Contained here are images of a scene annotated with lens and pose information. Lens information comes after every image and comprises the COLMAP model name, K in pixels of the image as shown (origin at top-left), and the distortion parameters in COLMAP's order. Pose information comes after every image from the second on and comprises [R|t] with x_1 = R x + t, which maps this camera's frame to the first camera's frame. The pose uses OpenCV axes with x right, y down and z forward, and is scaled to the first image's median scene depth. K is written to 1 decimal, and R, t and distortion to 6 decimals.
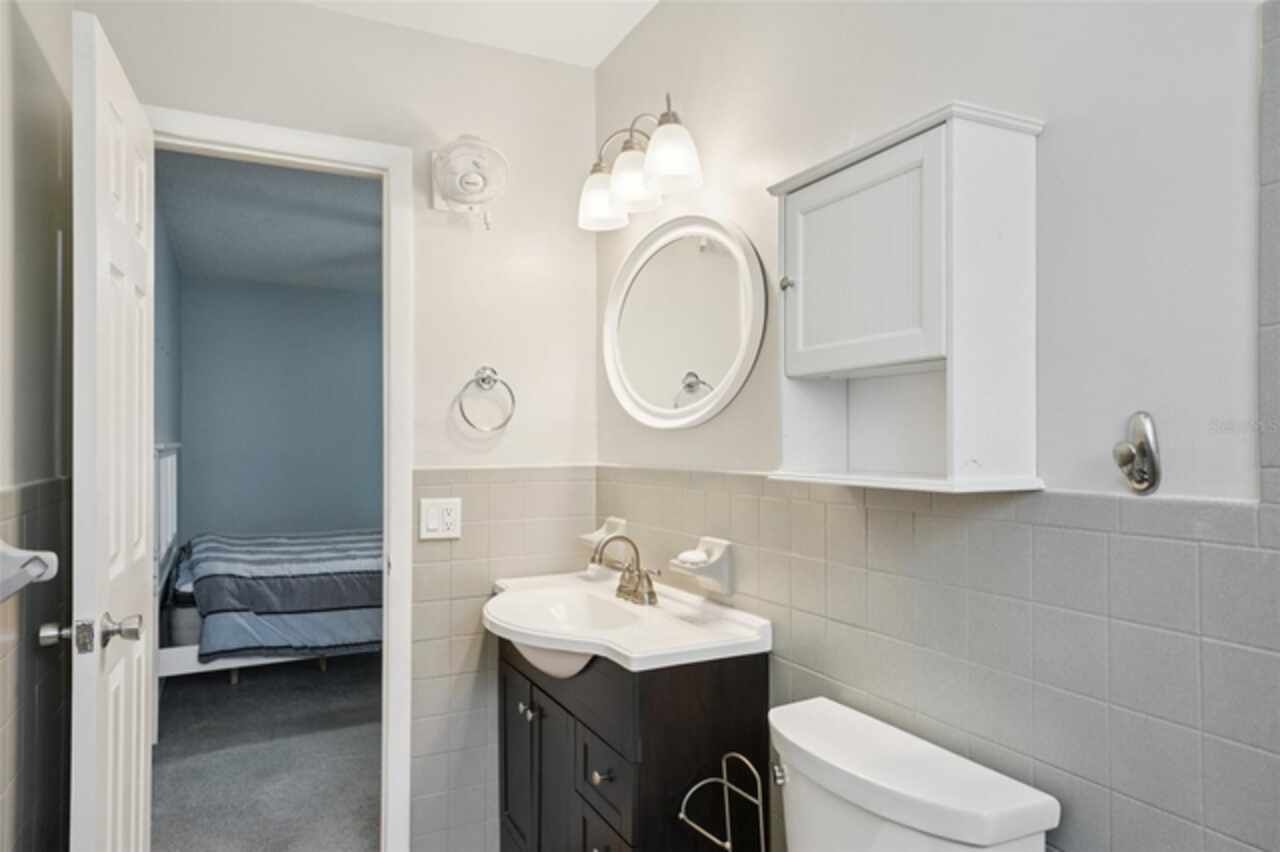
lens RADIAL K [[792.5, 0, 641.0], [0, 792.5, 446.2], [0, 0, 1]] dist [-0.002404, -0.001040]
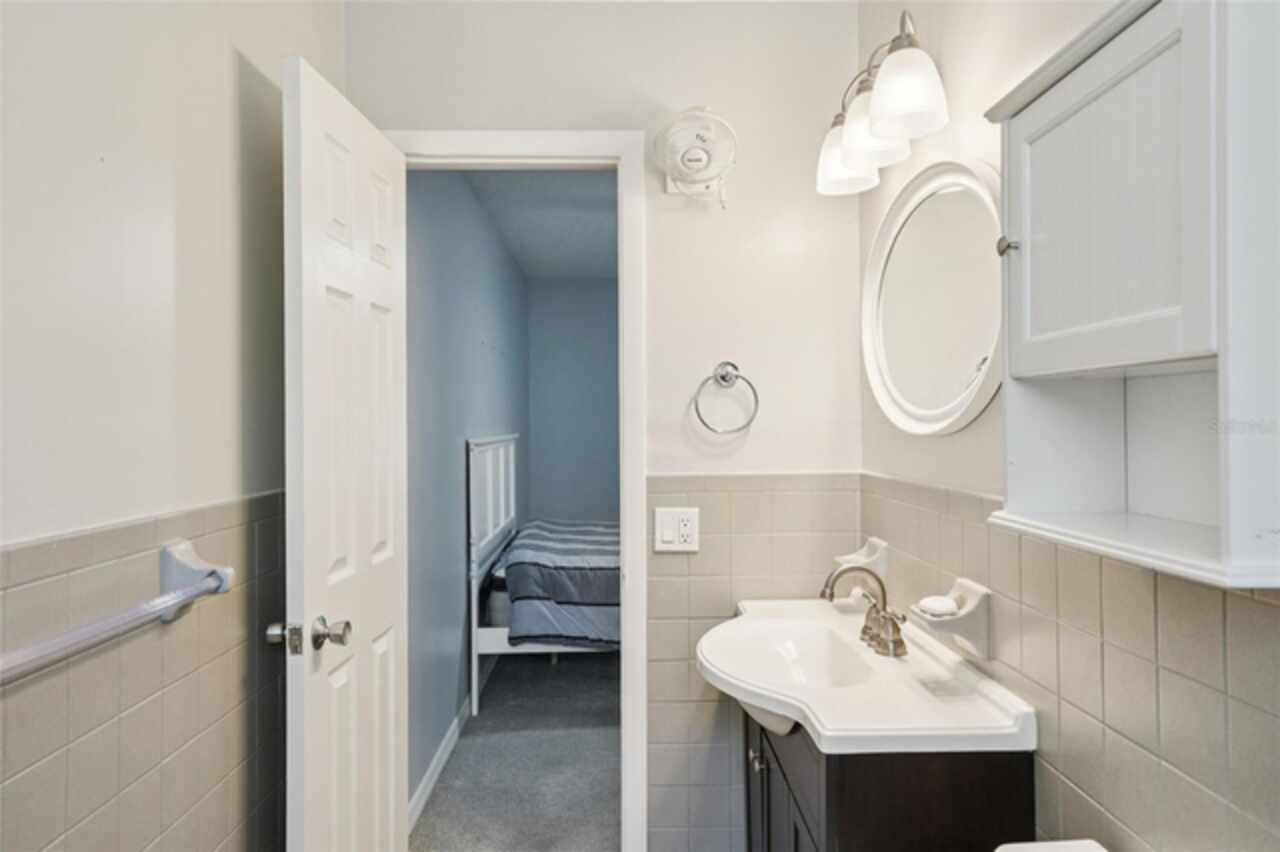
lens RADIAL K [[825.5, 0, 640.0], [0, 825.5, 426.0], [0, 0, 1]] dist [0.008858, 0.000396]
pose [[0.899204, -0.002876, -0.437520, 0.131809], [0.003187, 0.999995, -0.000022, -0.029684], [0.437518, -0.001375, 0.899209, 0.126069]]
